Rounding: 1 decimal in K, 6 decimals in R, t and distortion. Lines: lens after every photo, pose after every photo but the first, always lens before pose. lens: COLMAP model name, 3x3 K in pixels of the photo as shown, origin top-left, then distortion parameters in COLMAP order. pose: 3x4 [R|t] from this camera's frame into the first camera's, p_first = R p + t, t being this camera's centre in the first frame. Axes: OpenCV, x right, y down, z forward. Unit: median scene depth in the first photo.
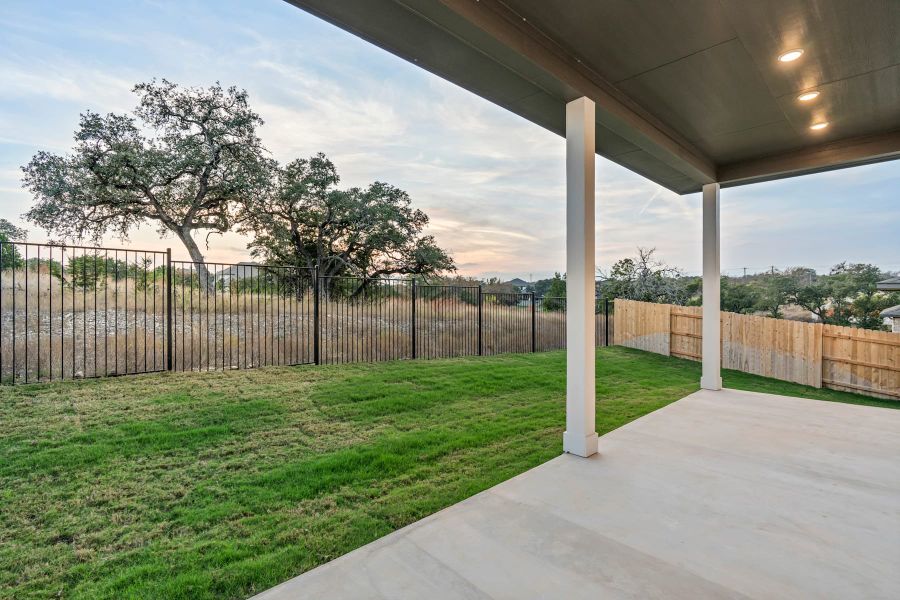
lens RADIAL K [[432.3, 0, 445.0], [0, 432.3, 298.9], [0, 0, 1]] dist [-0.002493, 0.000864]
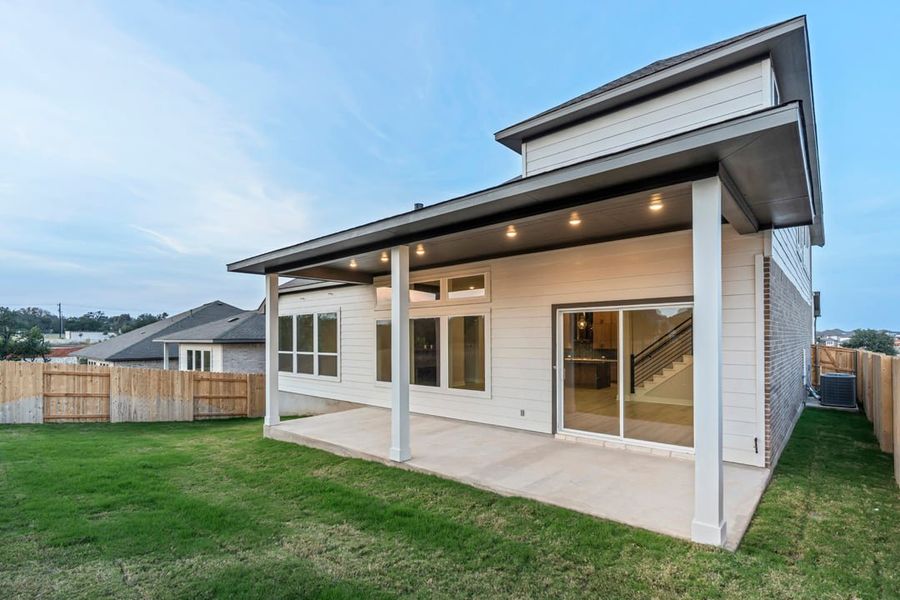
lens RADIAL K [[429.7, 0, 452.3], [0, 429.7, 335.8], [0, 0, 1]] dist [0.002075, 0.000369]
pose [[-0.088997, 0.002623, 0.996028, -0.462688], [0.005227, 0.999984, -0.002167, -0.038487], [-0.996018, 0.005013, -0.089009, 0.328791]]
